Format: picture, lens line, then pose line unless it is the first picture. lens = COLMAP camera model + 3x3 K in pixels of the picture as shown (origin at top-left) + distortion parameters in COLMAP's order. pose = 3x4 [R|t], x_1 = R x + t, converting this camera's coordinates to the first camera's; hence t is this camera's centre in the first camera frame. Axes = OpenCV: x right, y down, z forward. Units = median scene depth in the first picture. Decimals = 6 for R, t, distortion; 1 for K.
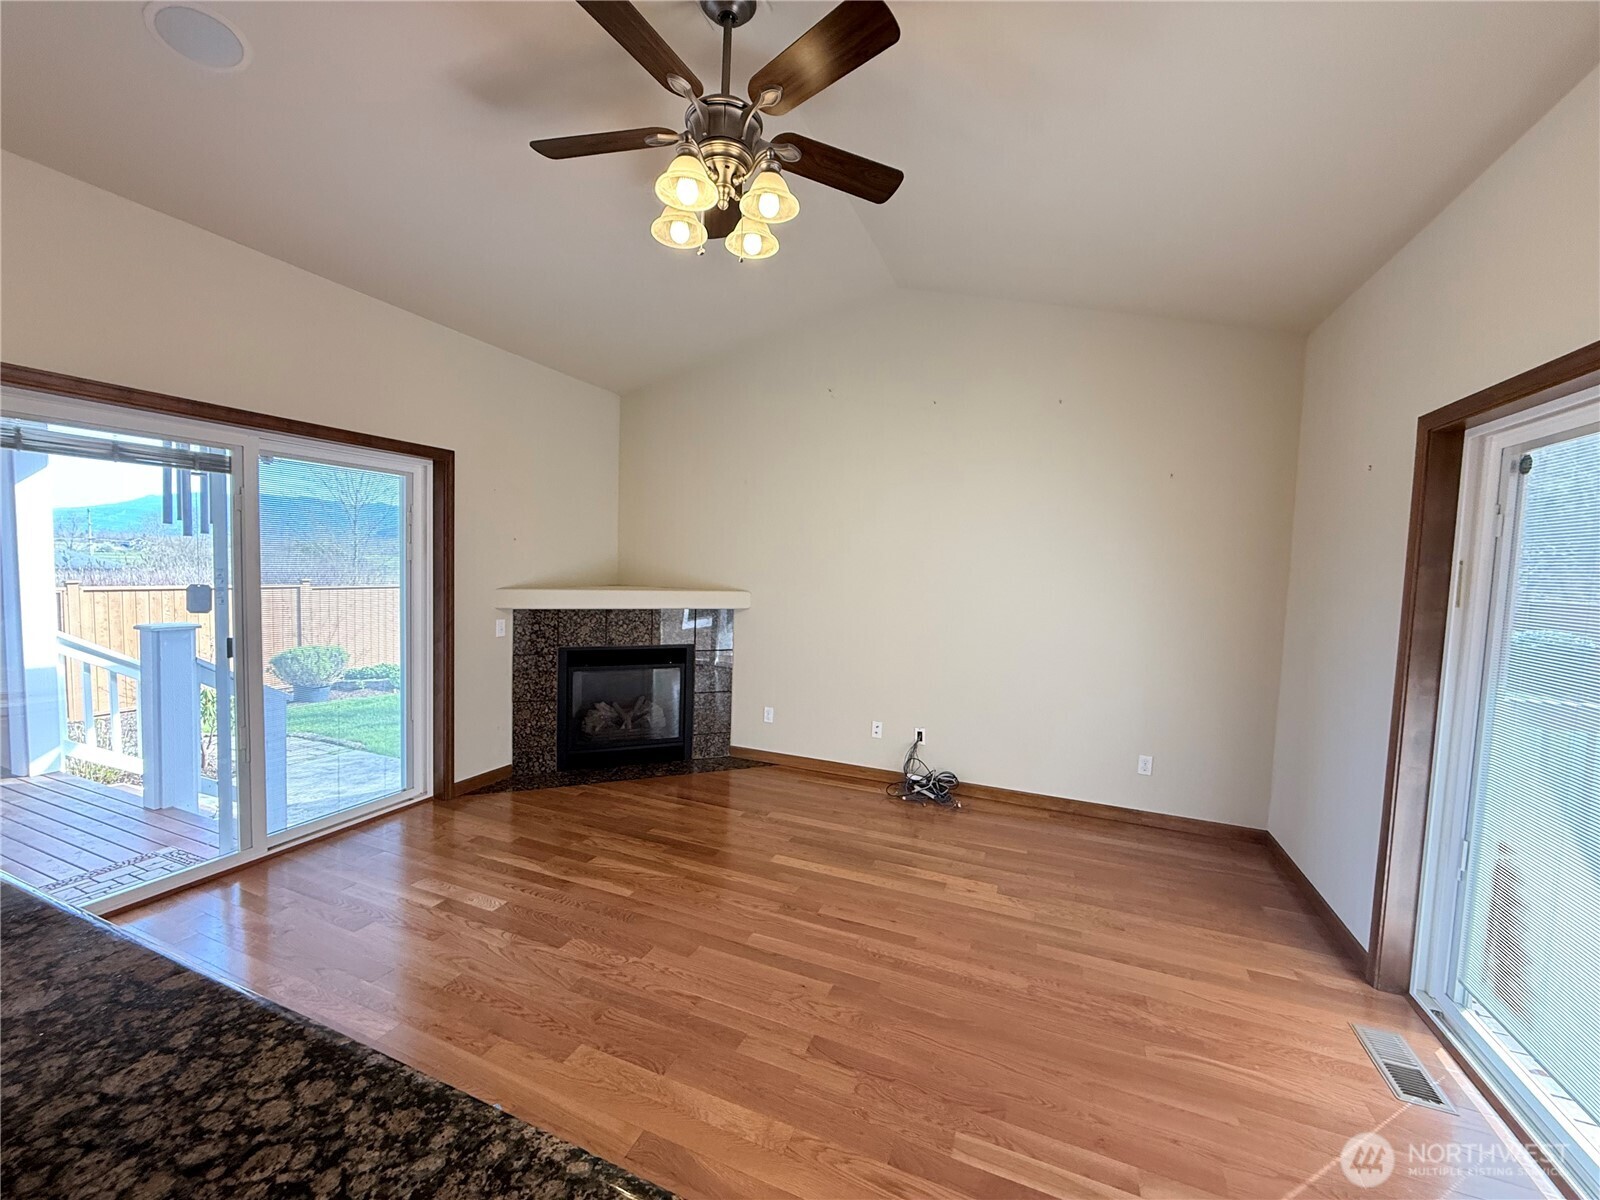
lens RADIAL K [[631.0, 0, 800.3], [0, 631.0, 601.7], [0, 0, 1]] dist [0.003429, -0.000760]
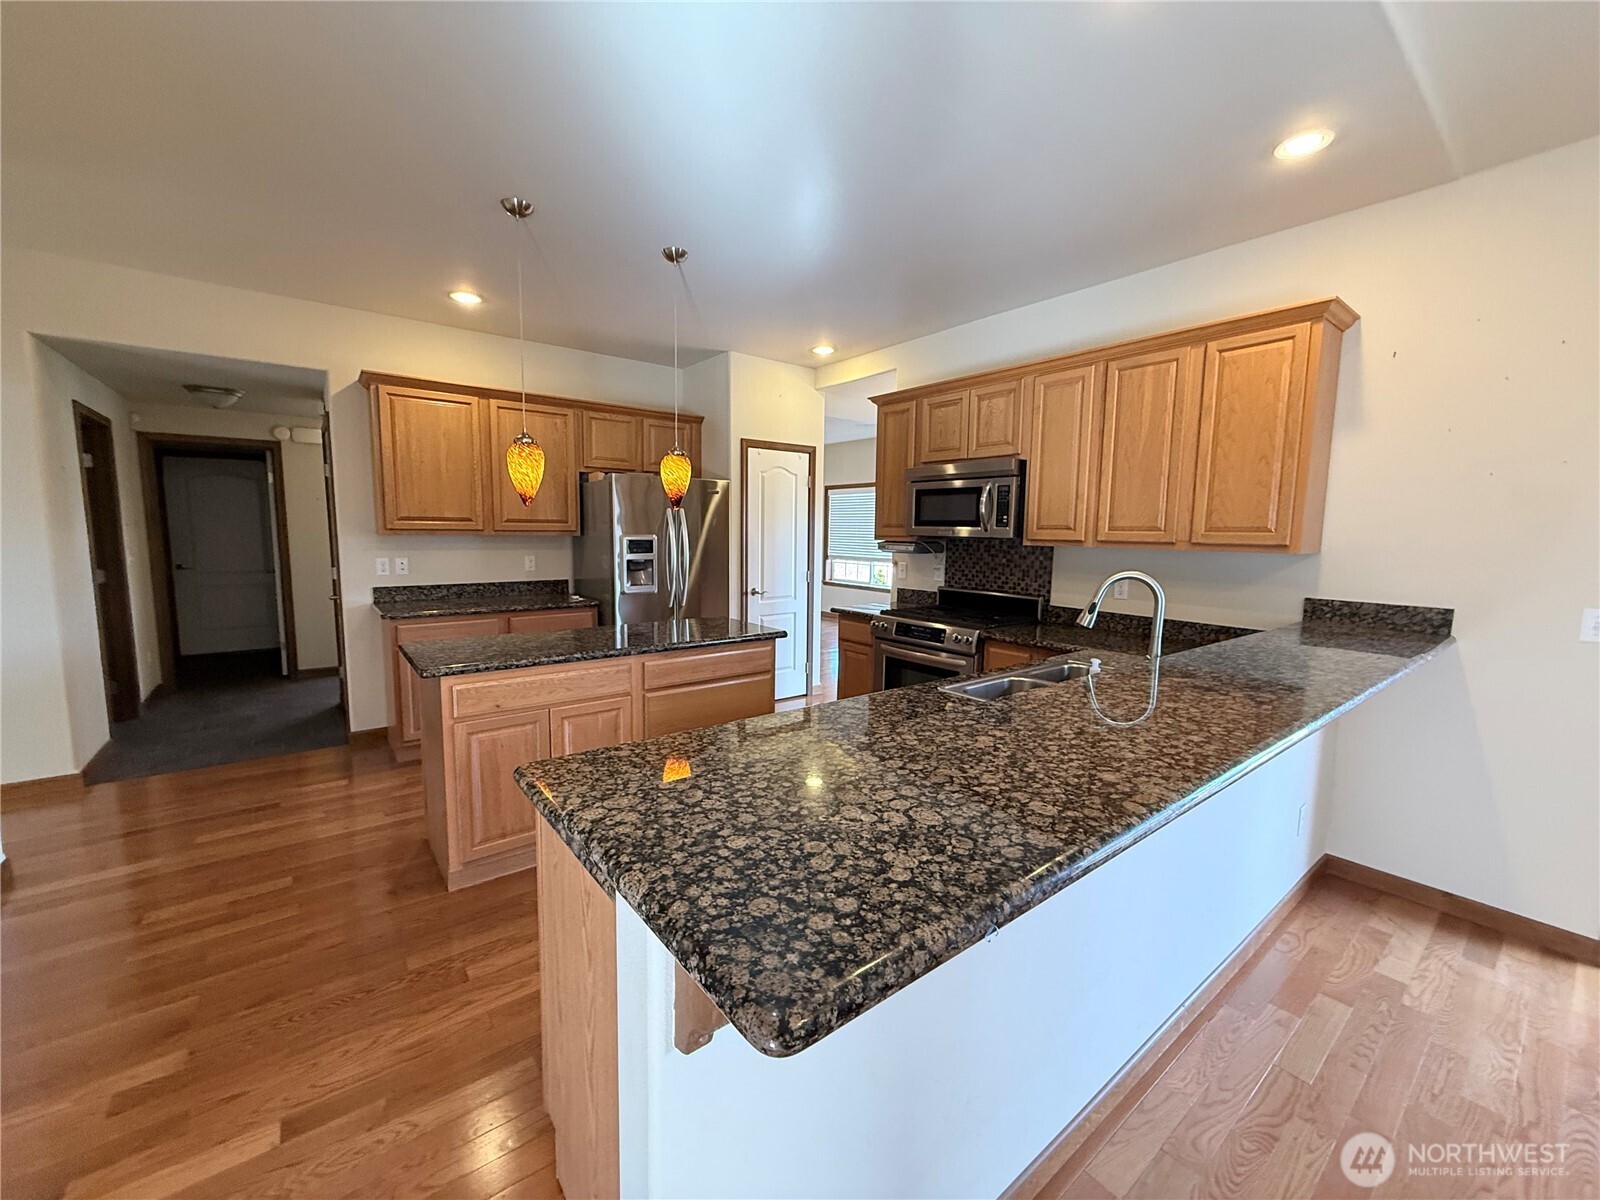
lens RADIAL K [[631.0, 0, 790.2], [0, 631.0, 604.9], [0, 0, 1]] dist [0.003429, -0.000760]
pose [[-0.508724, 0.065699, -0.858419, 0.858138], [-0.079177, 0.989288, 0.122637, 0.025616], [0.857281, 0.130355, -0.498072, 1.299912]]
